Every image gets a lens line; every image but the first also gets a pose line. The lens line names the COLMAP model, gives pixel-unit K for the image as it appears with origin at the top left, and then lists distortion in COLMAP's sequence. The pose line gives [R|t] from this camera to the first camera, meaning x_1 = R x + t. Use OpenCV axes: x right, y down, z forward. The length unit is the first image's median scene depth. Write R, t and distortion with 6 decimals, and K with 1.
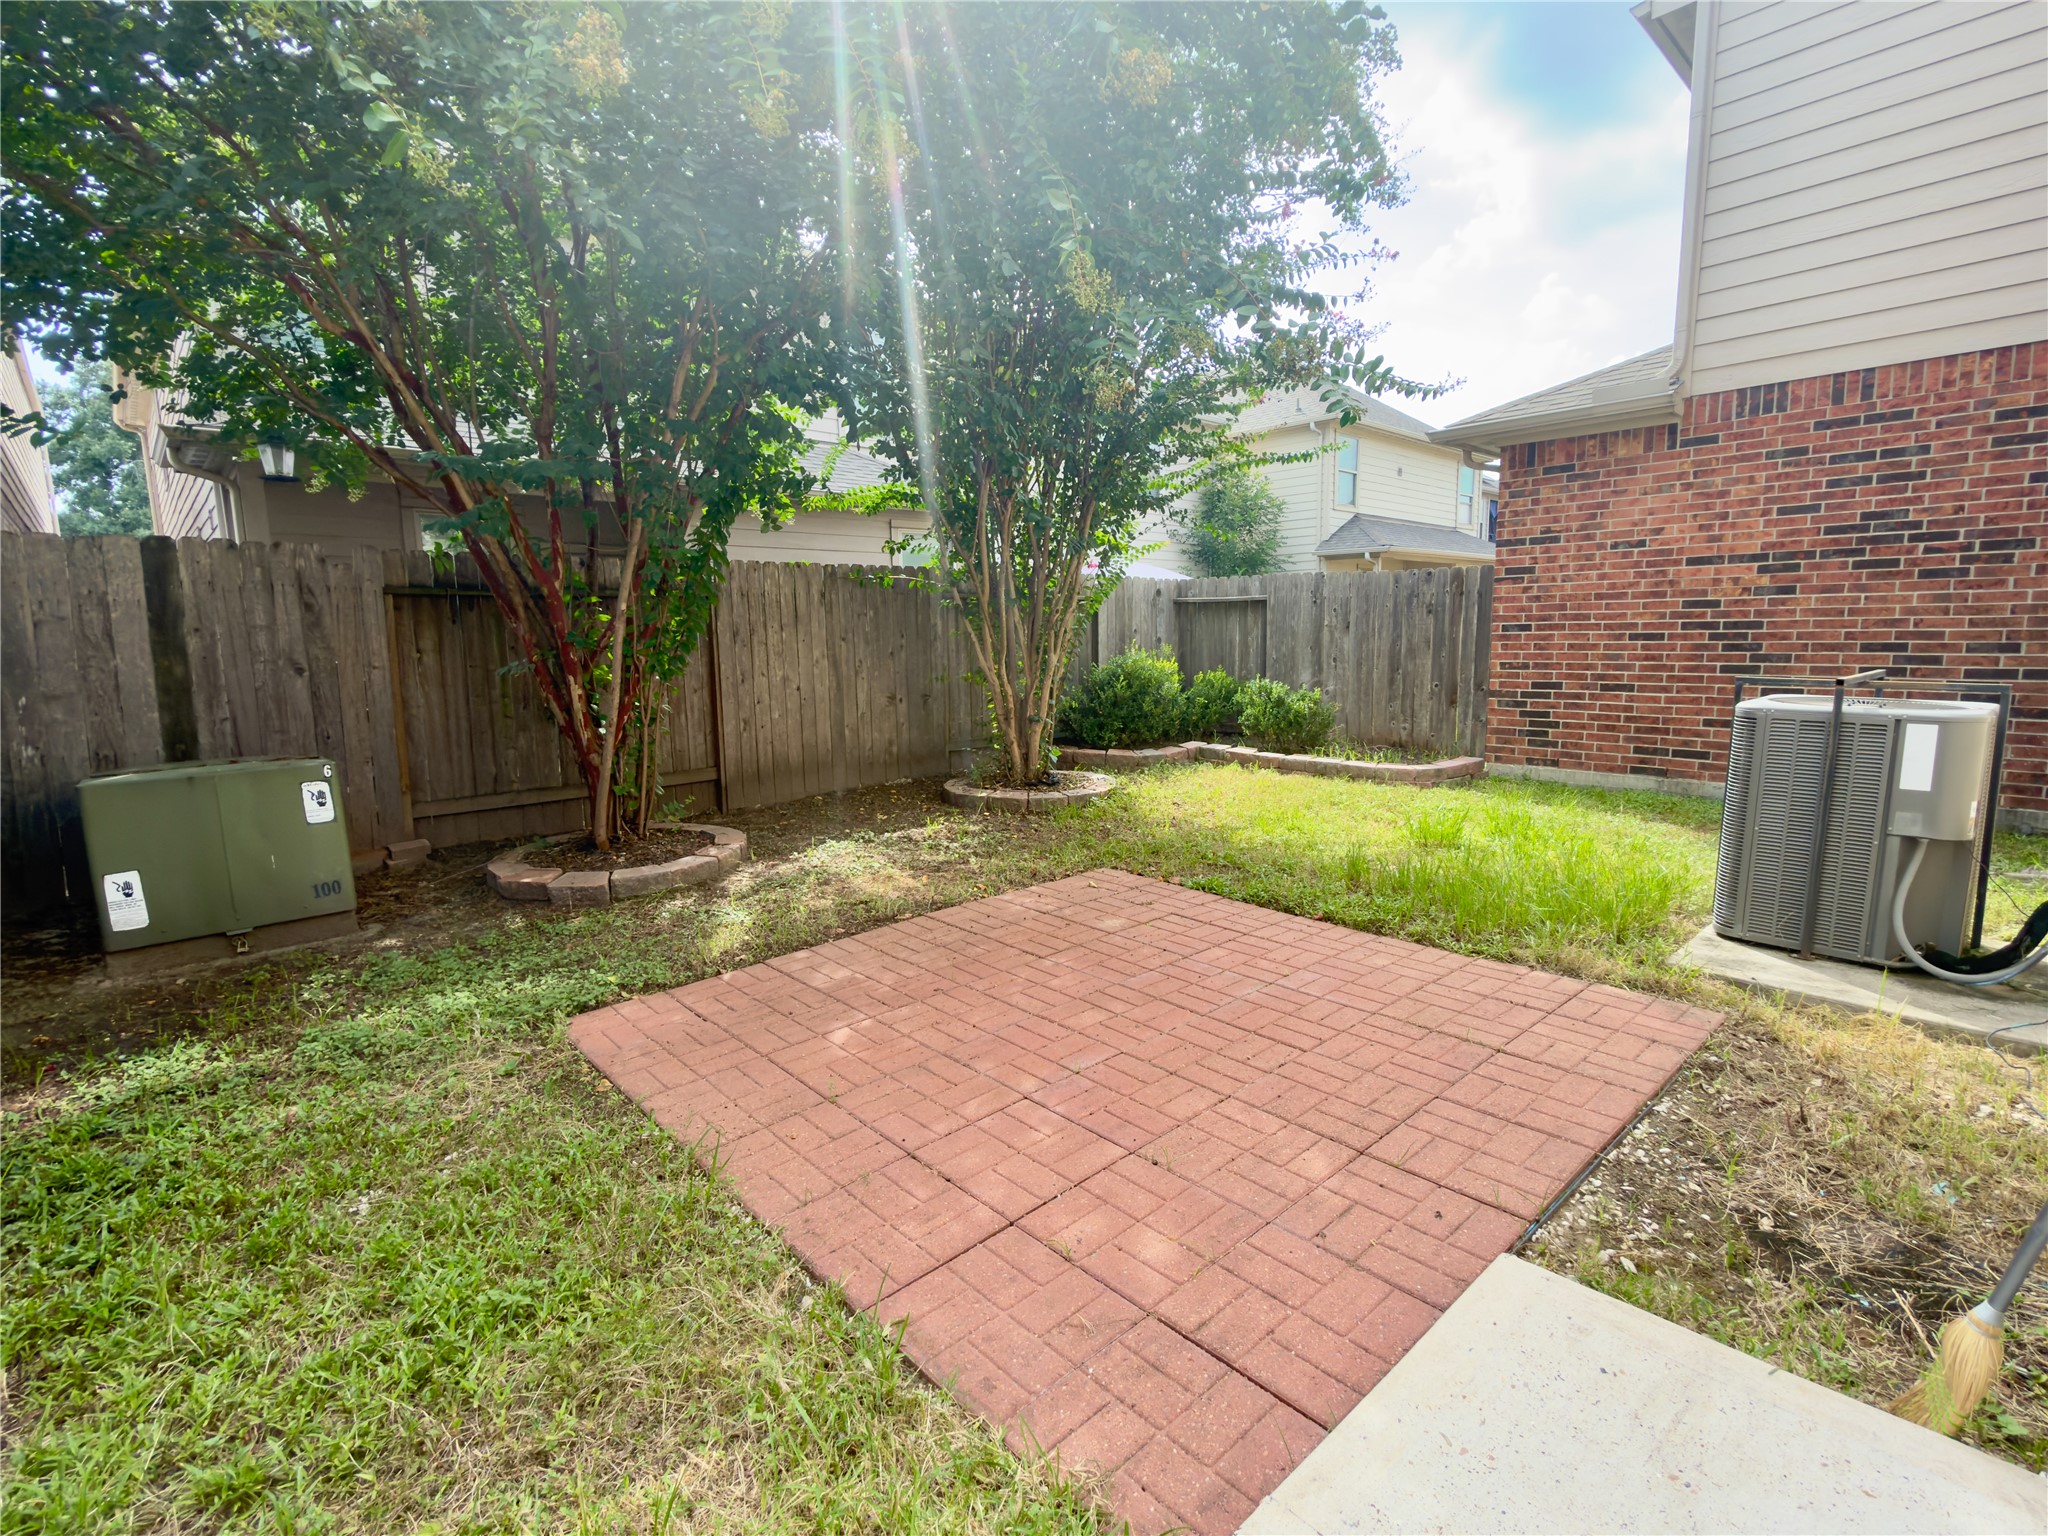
lens RADIAL K [[971.6, 0, 1017.3], [0, 971.6, 769.6], [0, 0, 1]] dist [0.003325, -0.000043]
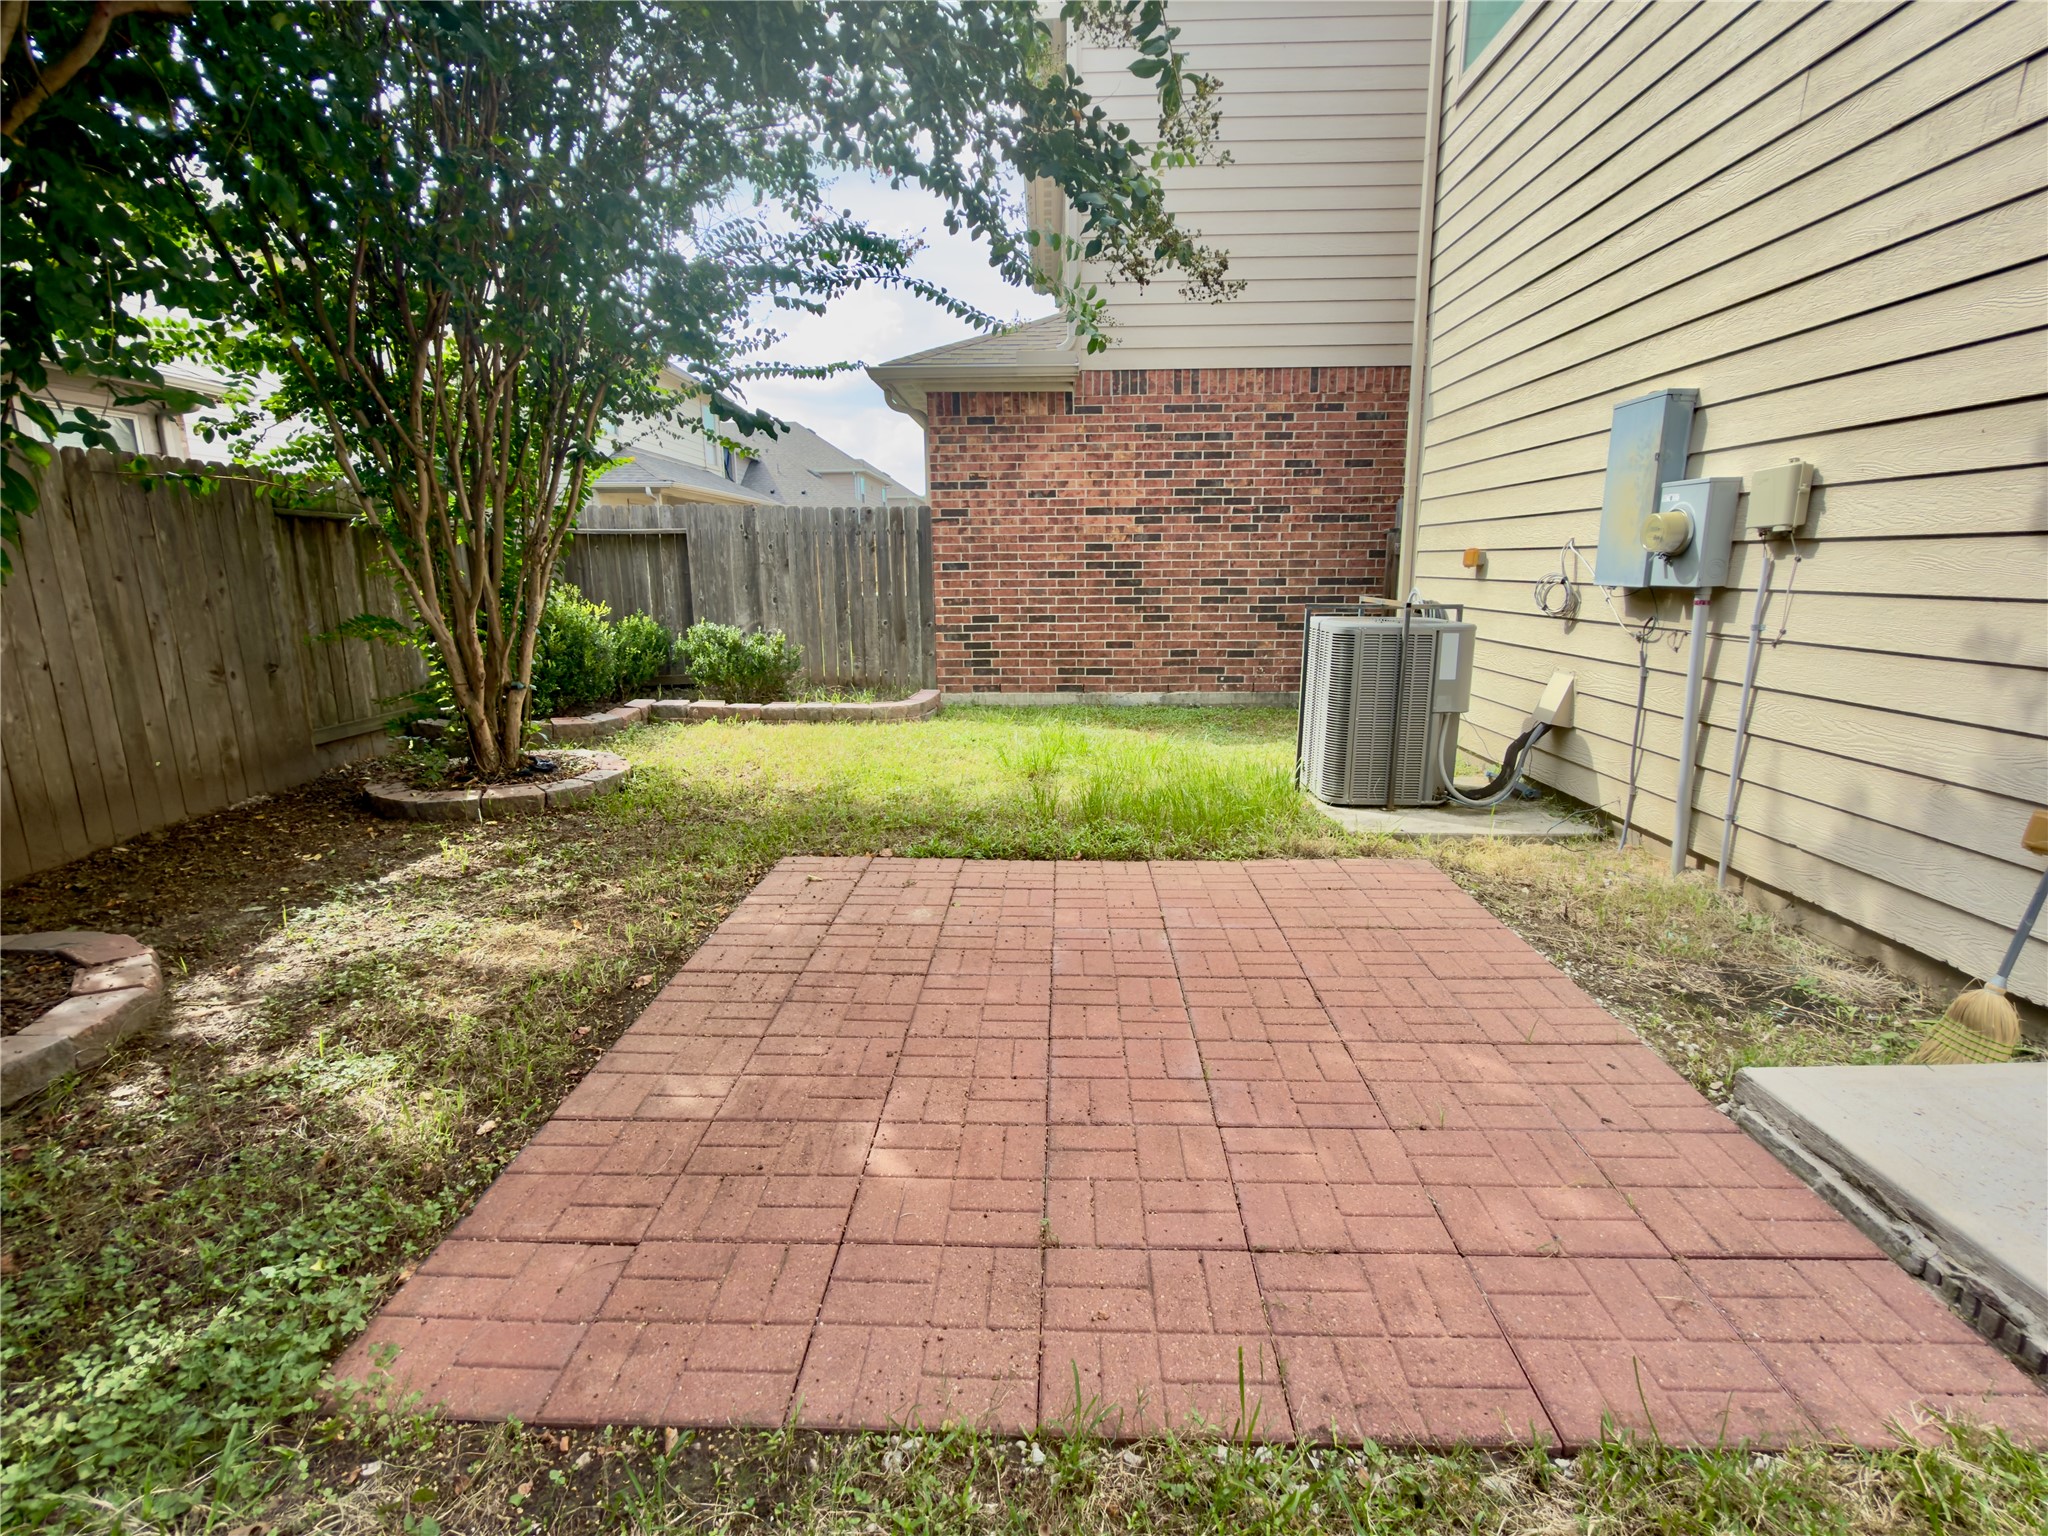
lens RADIAL K [[971.6, 0, 1027.5], [0, 971.6, 769.4], [0, 0, 1]] dist [0.003325, -0.000043]
pose [[0.693193, -0.141953, 0.706635, -0.256791], [0.100505, 0.989872, 0.100259, -0.025667], [-0.713711, 0.001522, 0.700439, 0.211379]]
